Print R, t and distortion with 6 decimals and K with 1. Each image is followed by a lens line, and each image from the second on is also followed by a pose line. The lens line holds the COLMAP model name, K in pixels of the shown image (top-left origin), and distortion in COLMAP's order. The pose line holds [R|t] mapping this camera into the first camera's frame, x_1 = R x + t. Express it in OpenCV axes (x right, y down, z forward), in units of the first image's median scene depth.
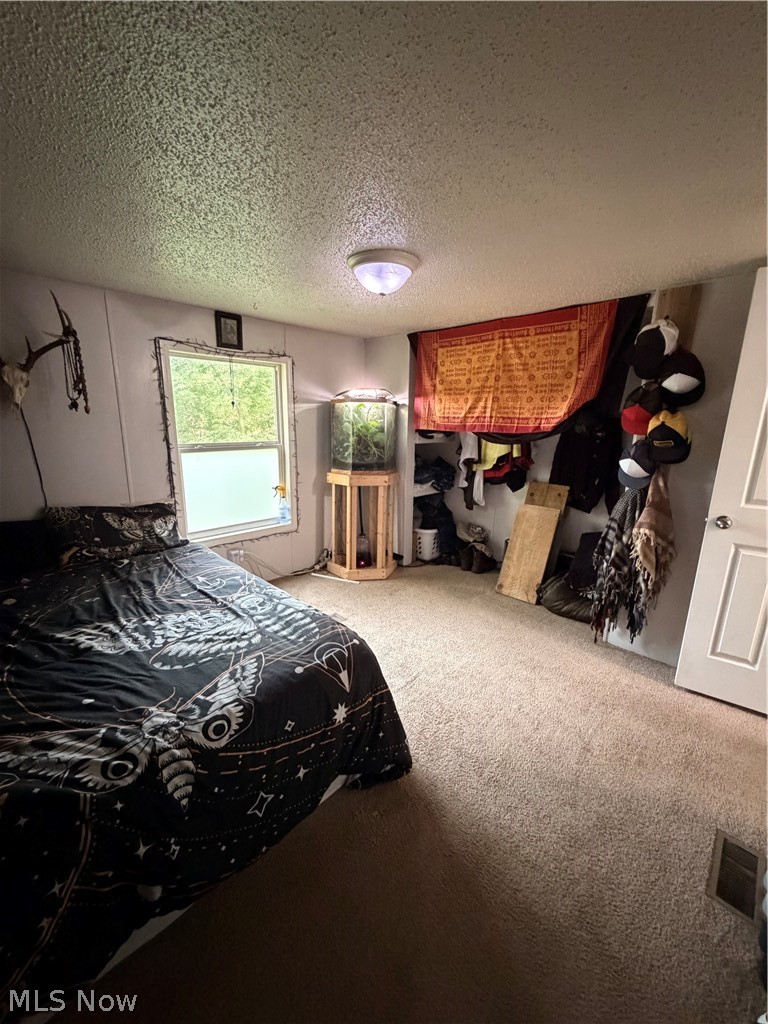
lens RADIAL K [[407.3, 0, 383.5], [0, 407.3, 511.6], [0, 0, 1]] dist [-0.000214, 0.000709]
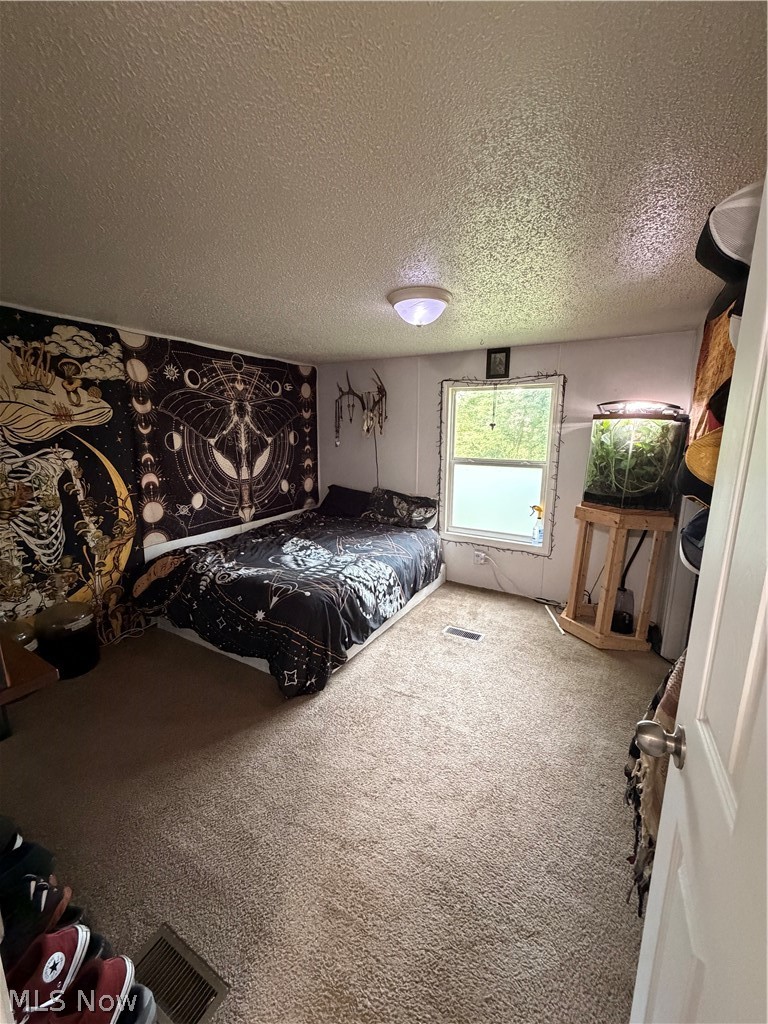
lens RADIAL K [[407.3, 0, 381.6], [0, 407.3, 511.4], [0, 0, 1]] dist [-0.000214, 0.000709]
pose [[0.253674, 0.174760, -0.951372, 0.781613], [-0.223489, 0.967521, 0.118135, -0.108865], [0.941118, 0.182653, 0.284492, 0.478248]]
